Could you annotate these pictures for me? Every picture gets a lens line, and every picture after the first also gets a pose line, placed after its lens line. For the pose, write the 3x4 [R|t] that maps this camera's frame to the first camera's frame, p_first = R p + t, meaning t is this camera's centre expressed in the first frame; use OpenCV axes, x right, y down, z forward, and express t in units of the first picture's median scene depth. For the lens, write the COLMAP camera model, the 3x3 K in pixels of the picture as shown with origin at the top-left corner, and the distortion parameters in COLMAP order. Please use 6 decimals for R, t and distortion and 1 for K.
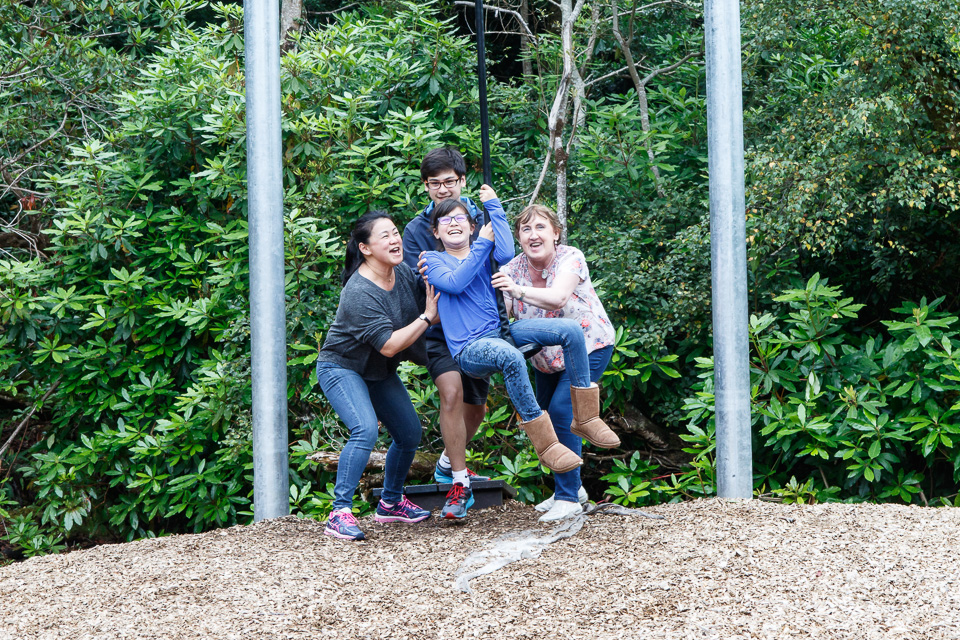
lens RADIAL K [[2788.2, 0, 546.4], [0, 2788.2, 238.5], [0, 0, 1]] dist [0.018535, -0.229759]
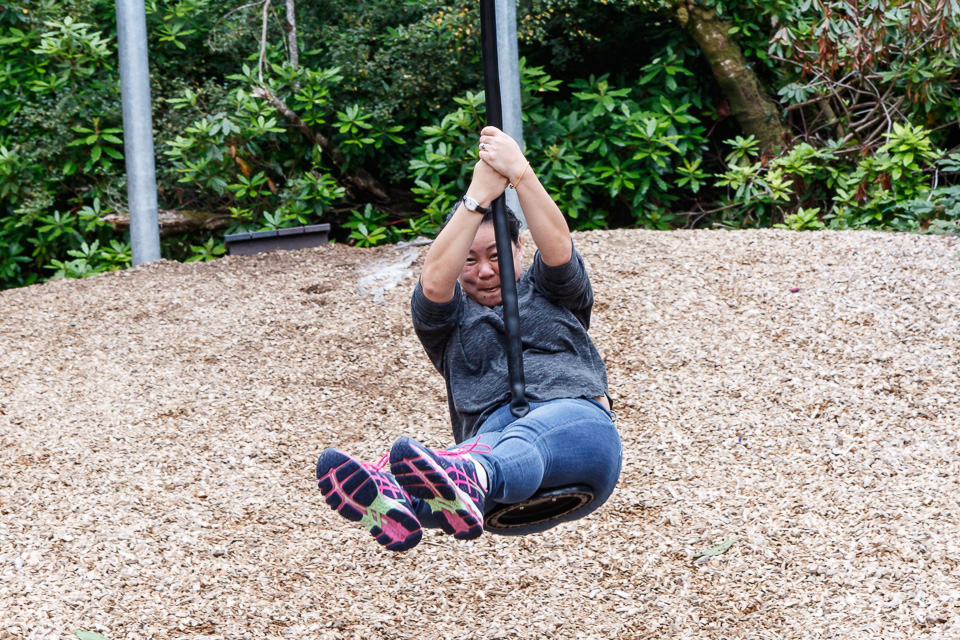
lens RADIAL K [[2276.5, 0, 552.8], [0, 2276.5, 219.4], [0, 0, 1]] dist [-0.010351, 0.228179]
pose [[0.973548, -0.039694, 0.225006, -0.118325], [0.022820, 0.996762, 0.077108, 0.006095], [-0.227338, -0.069934, 0.971302, -0.015225]]
